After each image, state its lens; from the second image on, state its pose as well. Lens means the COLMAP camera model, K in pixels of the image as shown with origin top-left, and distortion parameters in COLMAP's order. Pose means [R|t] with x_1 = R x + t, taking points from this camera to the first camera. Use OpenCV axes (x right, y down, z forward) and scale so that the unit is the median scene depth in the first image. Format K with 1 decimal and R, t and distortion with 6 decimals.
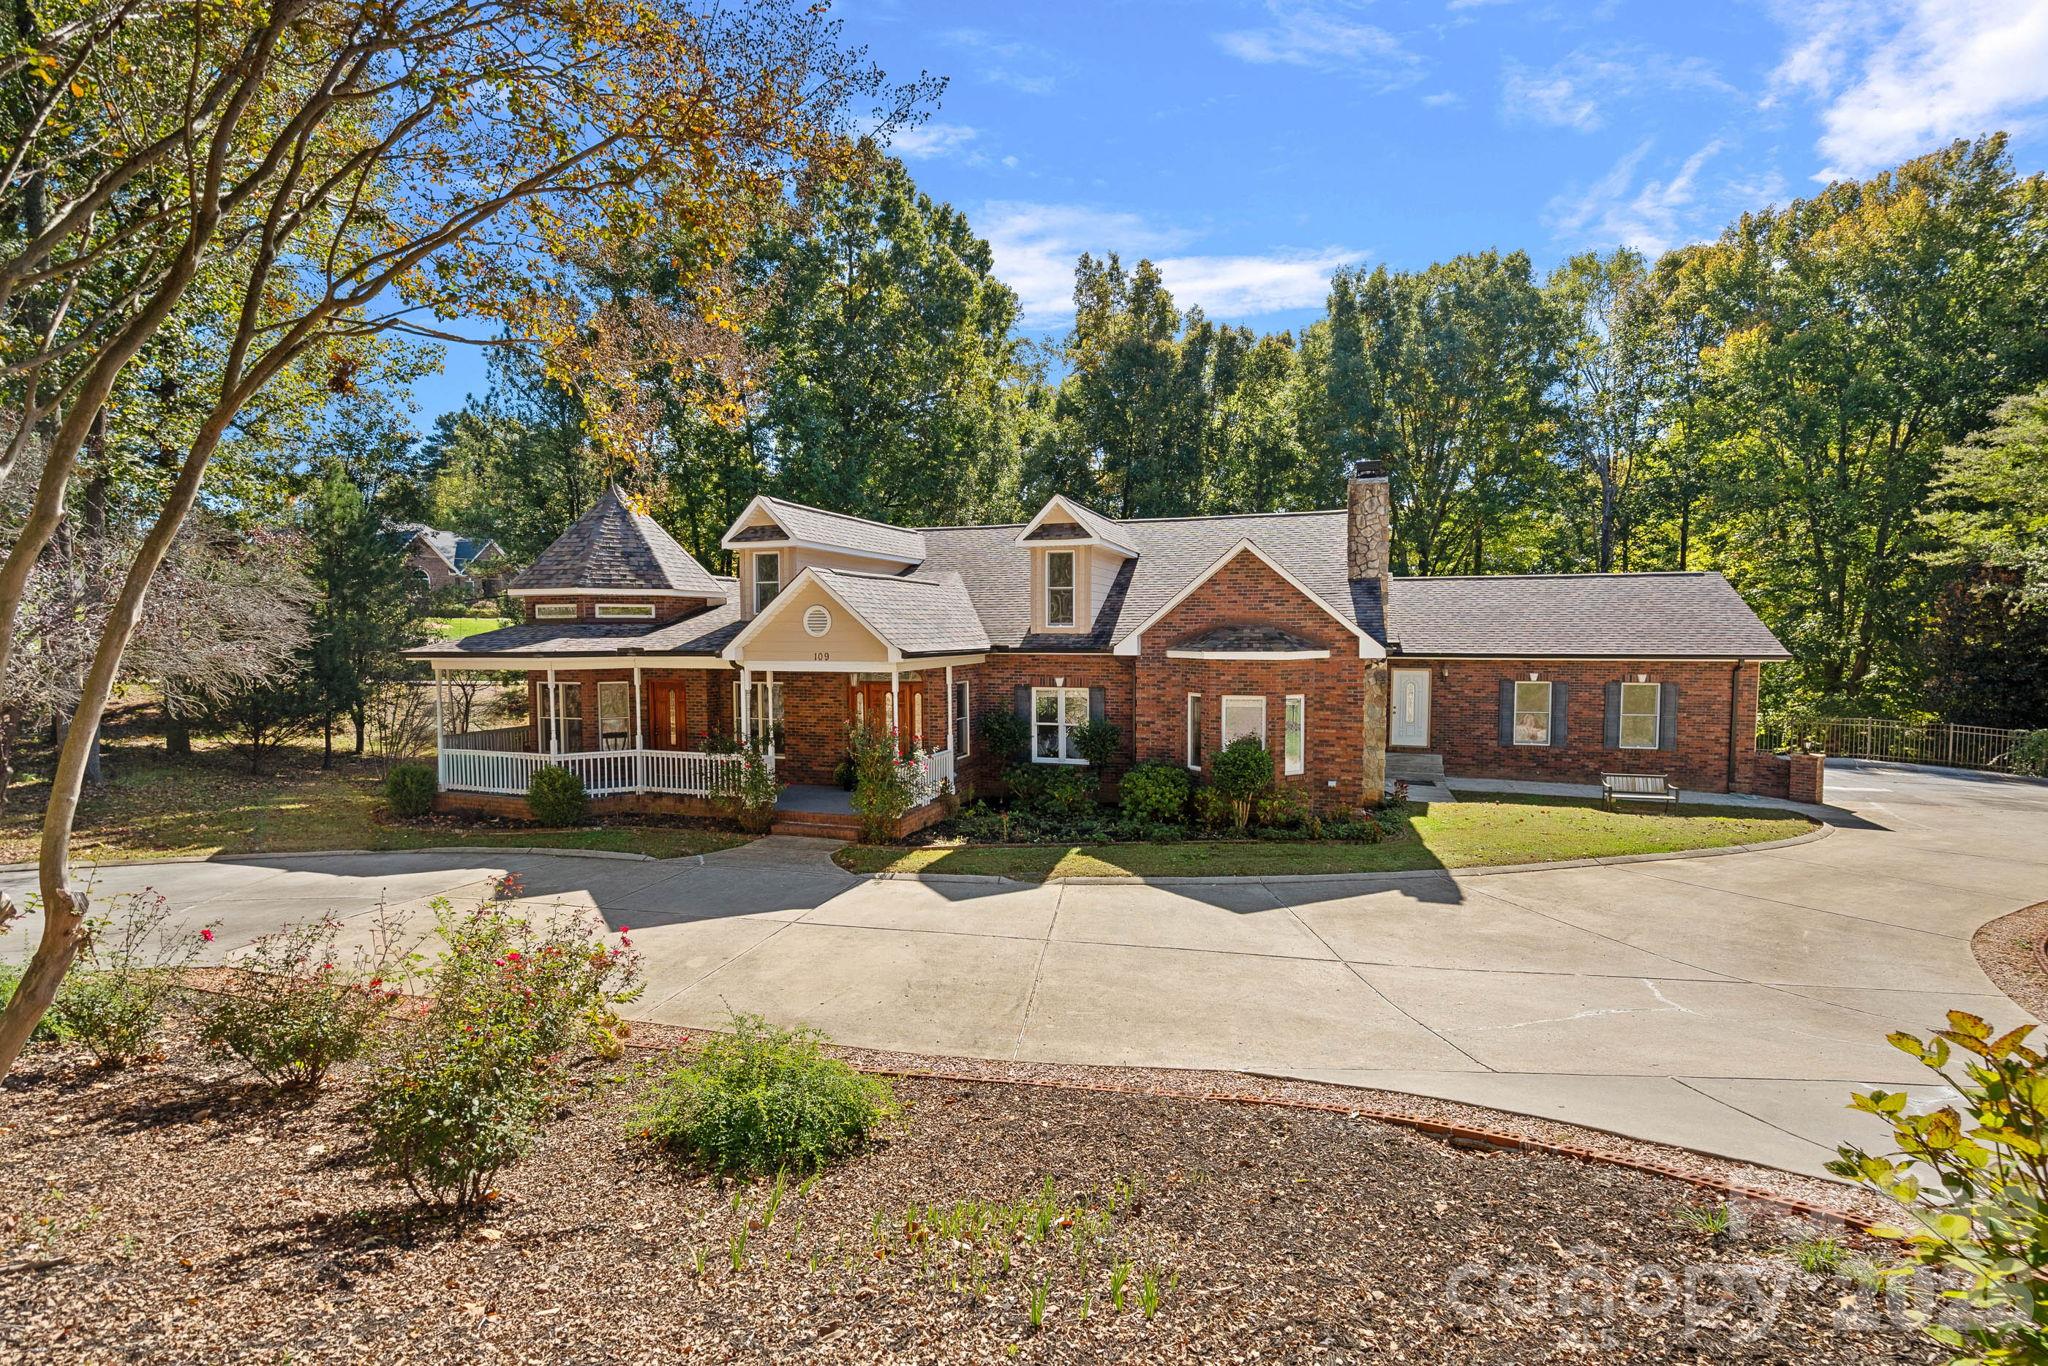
lens RADIAL K [[951.5, 0, 1030.3], [0, 951.5, 673.8], [0, 0, 1]] dist [-0.010094, 0.000876]
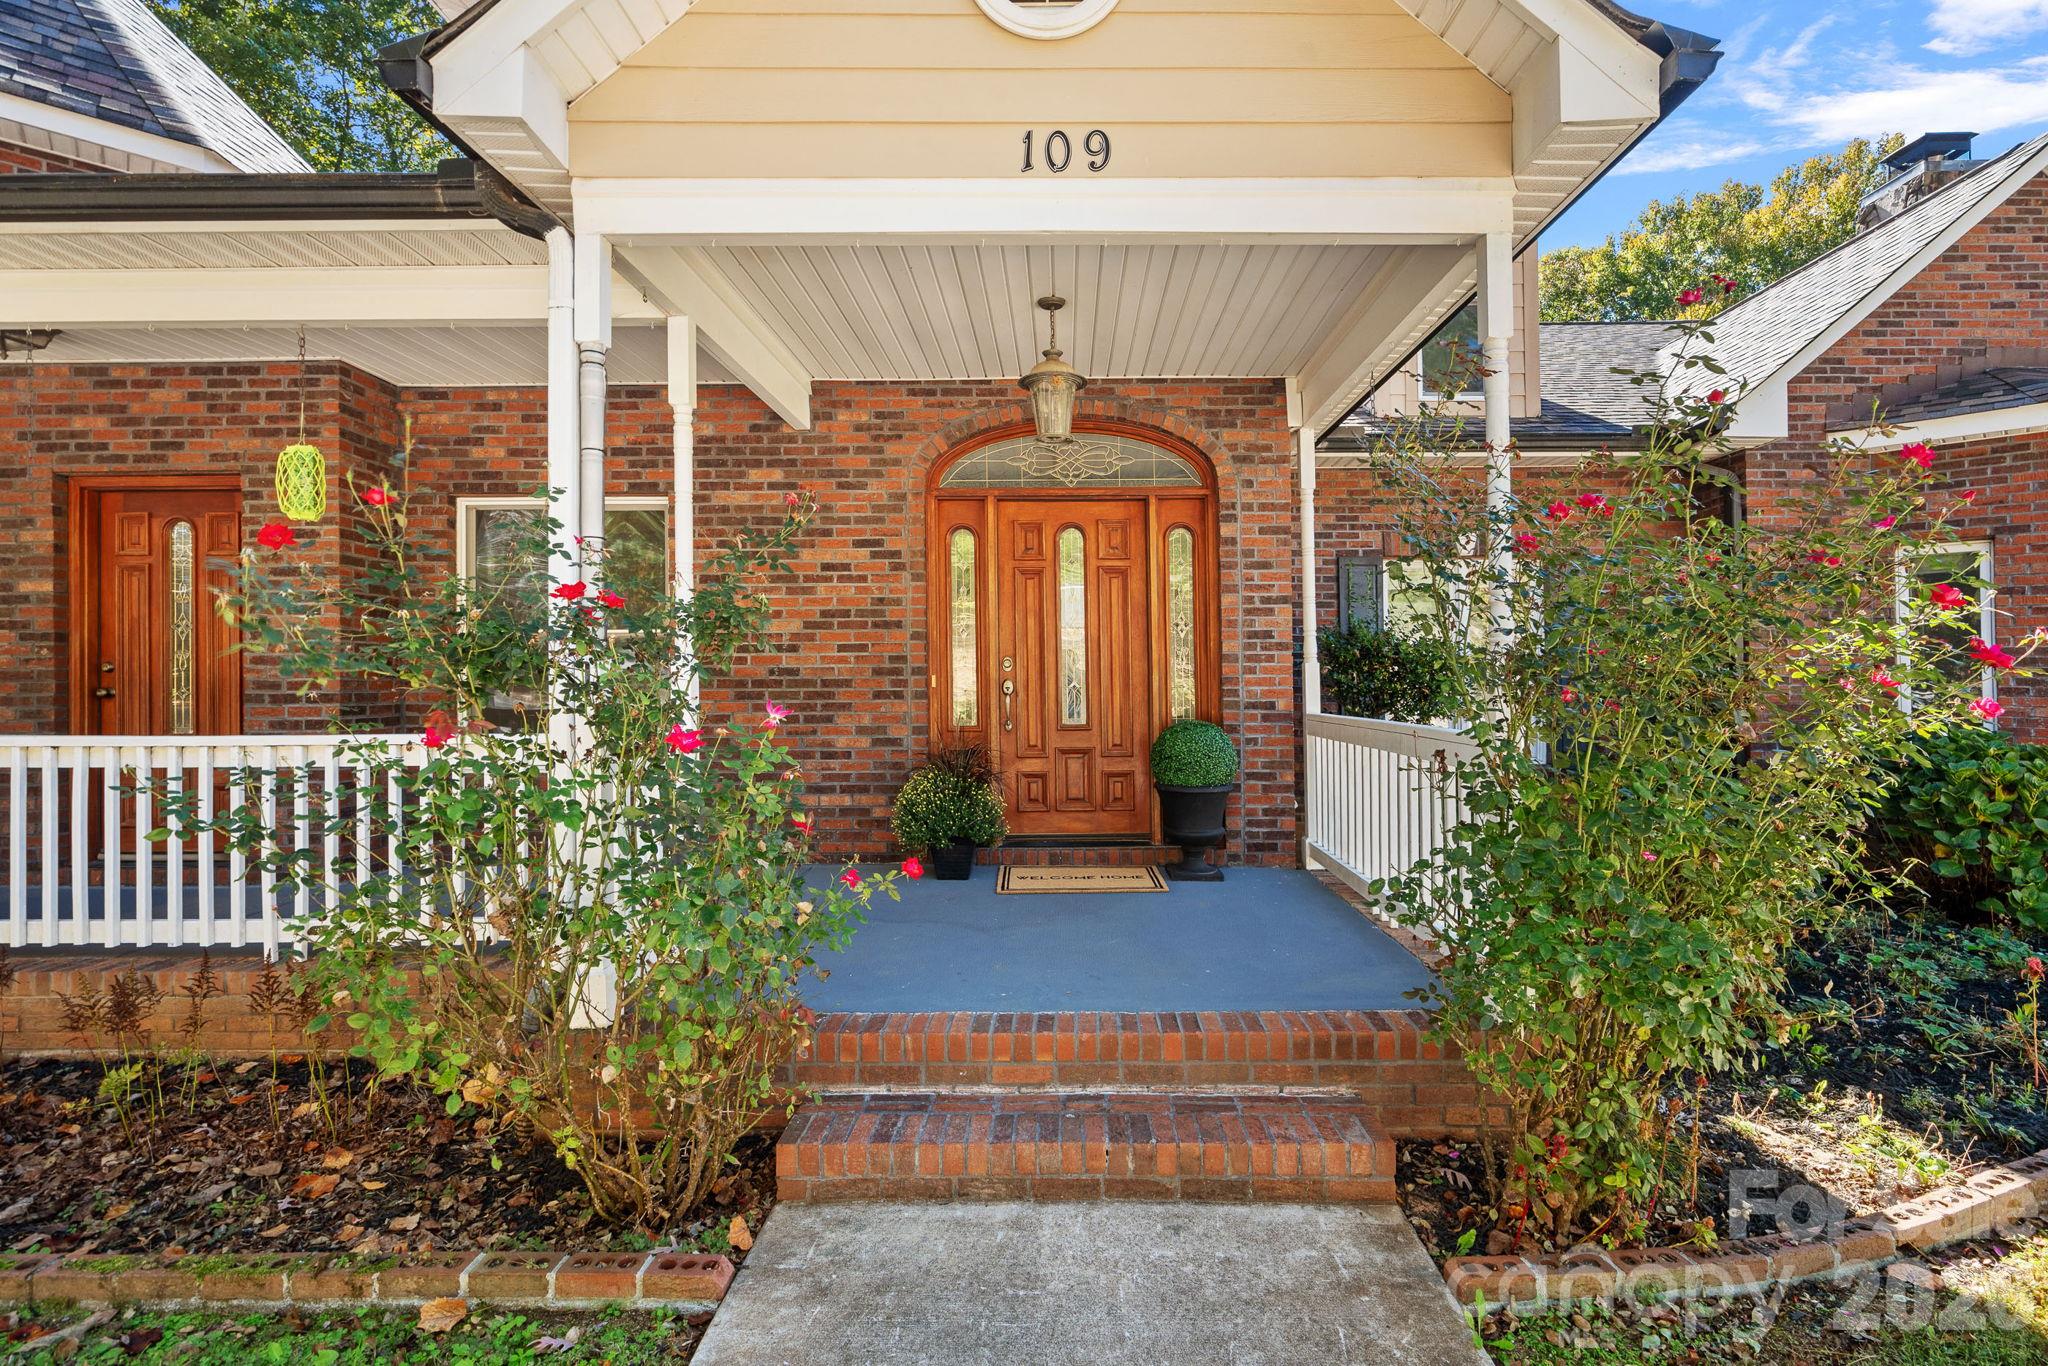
lens RADIAL K [[951.5, 0, 1030.3], [0, 951.5, 673.8], [0, 0, 1]] dist [-0.010094, 0.000876]
pose [[0.957547, 0.003033, 0.288263, -0.233927], [0.010224, 0.998958, -0.044472, 0.073967], [-0.288097, 0.045531, 0.956518, 0.705680]]
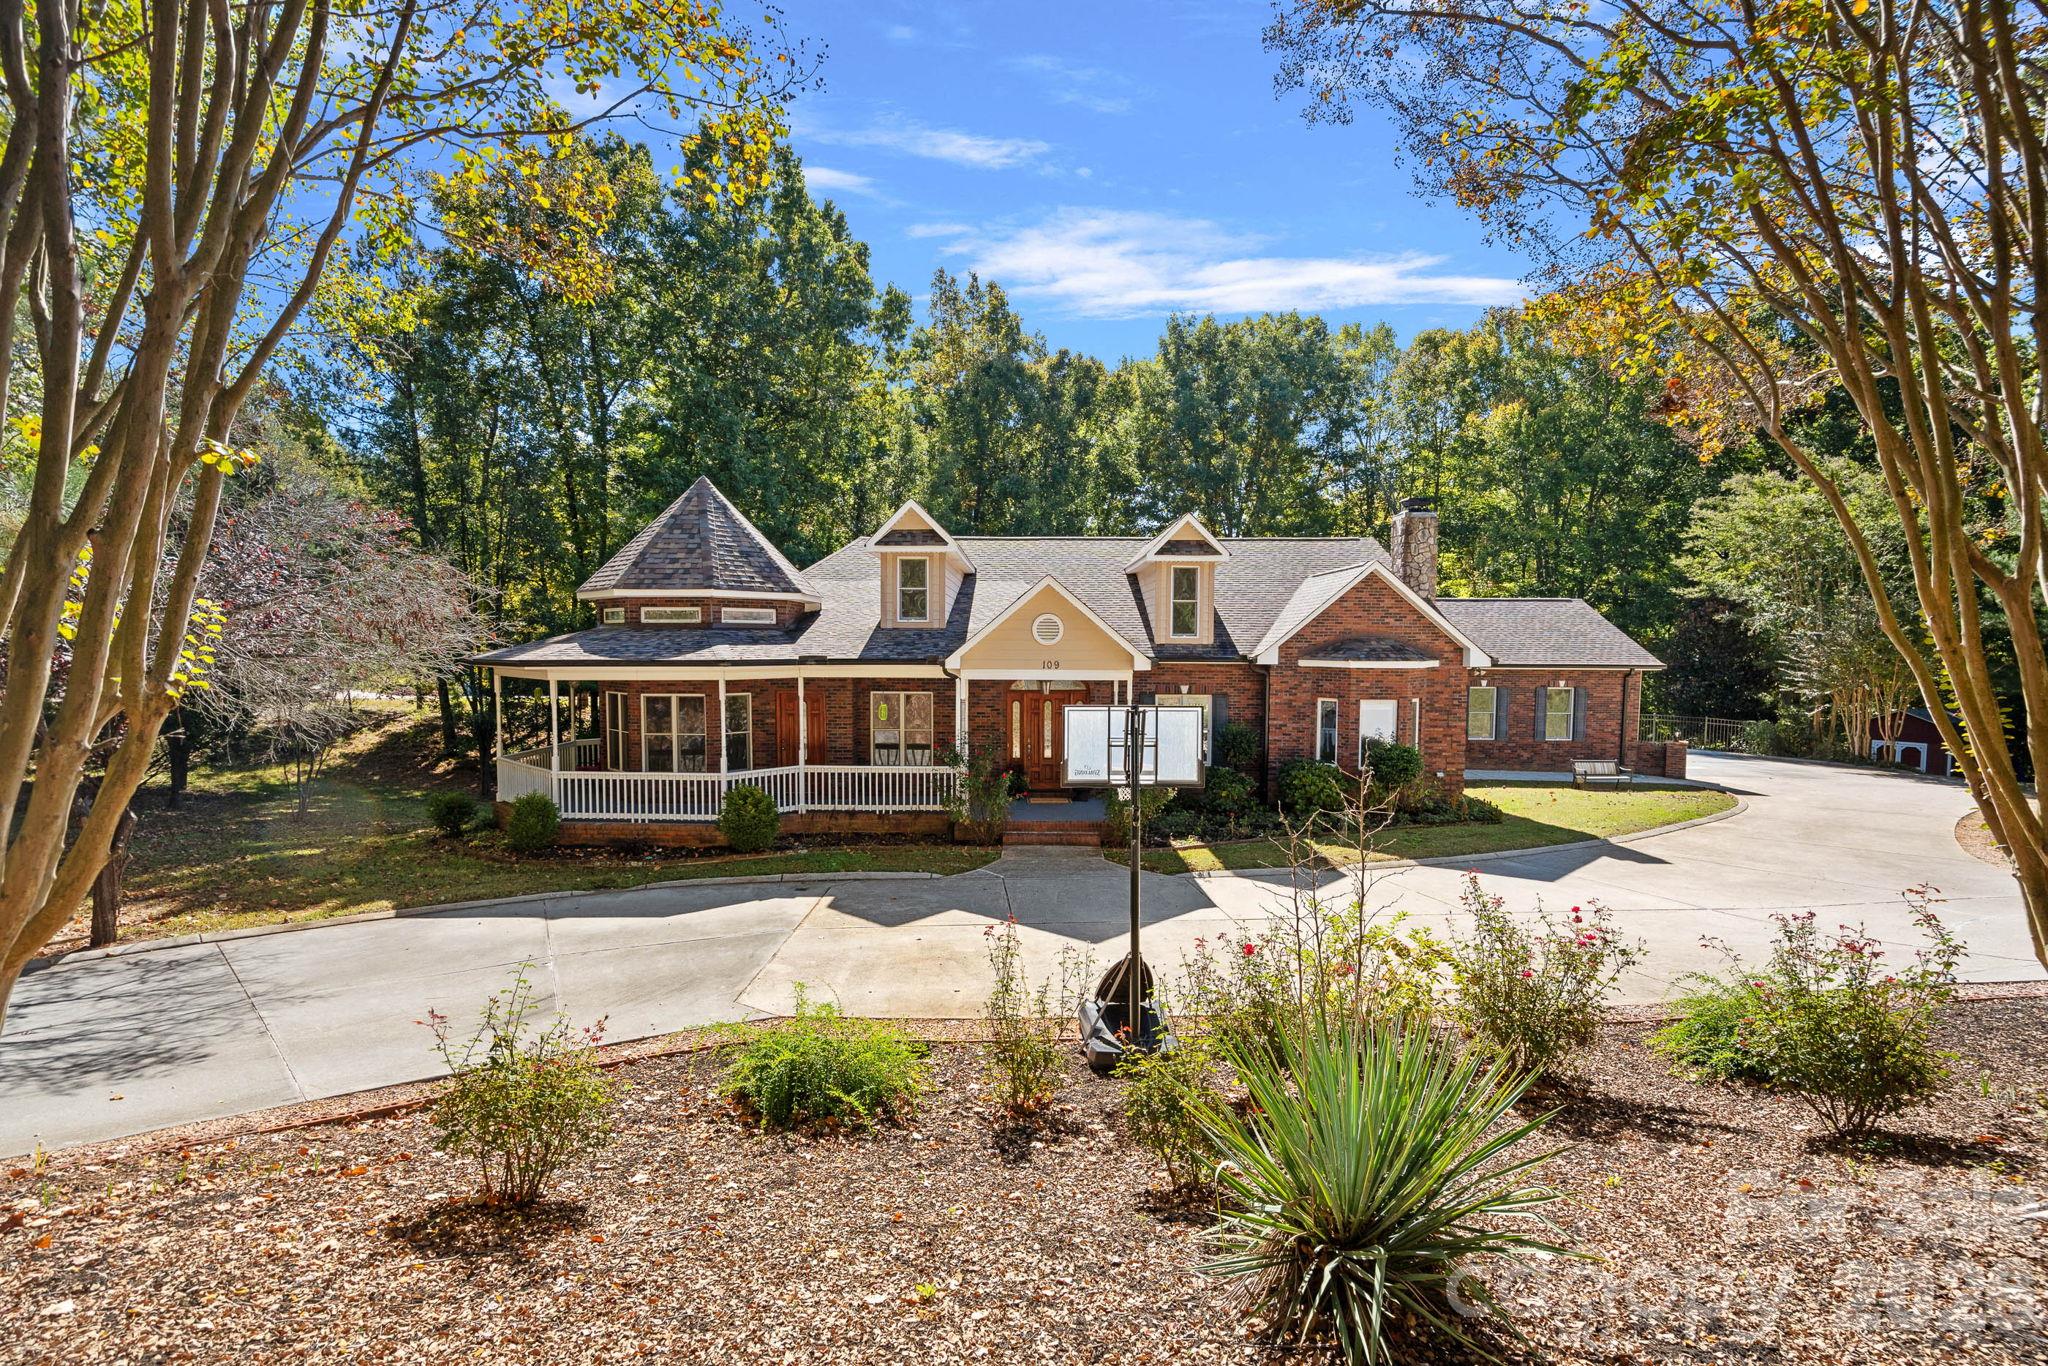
lens RADIAL K [[951.5, 0, 1030.3], [0, 951.5, 673.8], [0, 0, 1]] dist [-0.010094, 0.000876]
pose [[0.948601, -0.002446, 0.316465, -0.468889], [0.006515, 0.999909, -0.011801, 0.002289], [-0.316407, 0.013257, 0.948531, 0.050923]]
